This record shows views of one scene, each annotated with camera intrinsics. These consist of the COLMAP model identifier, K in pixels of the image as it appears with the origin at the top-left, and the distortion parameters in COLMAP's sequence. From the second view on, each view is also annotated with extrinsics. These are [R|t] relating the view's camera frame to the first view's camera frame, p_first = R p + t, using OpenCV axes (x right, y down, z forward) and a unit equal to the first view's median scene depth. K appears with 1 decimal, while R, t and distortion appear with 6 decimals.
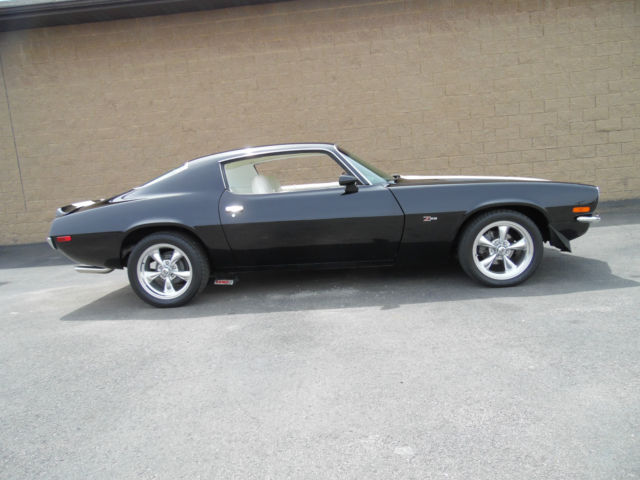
lens RADIAL K [[480.7, 0, 324.0], [0, 480.7, 248.8], [0, 0, 1]] dist [-0.013204, 0.045042]
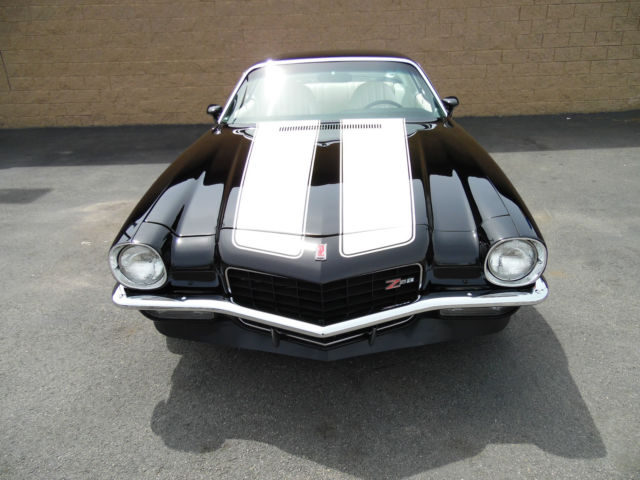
lens RADIAL K [[480.7, 0, 324.1], [0, 480.7, 245.0], [0, 0, 1]] dist [-0.013204, 0.045042]
pose [[0.995810, 0.012893, 0.090528, -0.150442], [-0.035596, 0.966574, 0.253905, -0.053162], [-0.084229, -0.256064, 0.962983, 0.060149]]
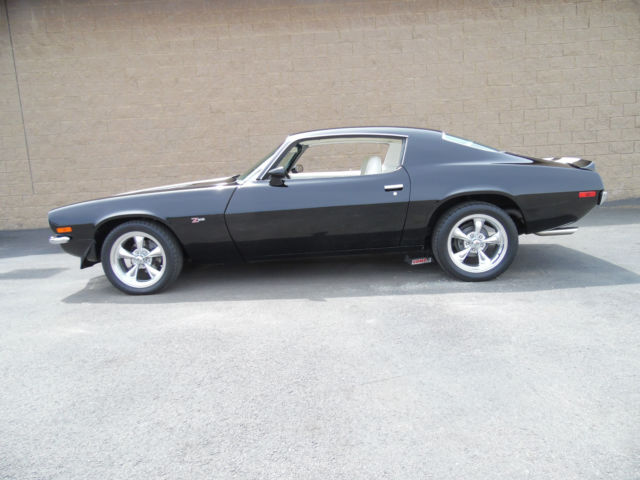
lens RADIAL K [[480.7, 0, 322.8], [0, 480.7, 249.2], [0, 0, 1]] dist [-0.013204, 0.045042]
pose [[0.997327, 0.016660, 0.071140, -0.140656], [-0.017803, 0.999722, 0.015455, 0.005272], [-0.070863, -0.016681, 0.997347, 0.040865]]
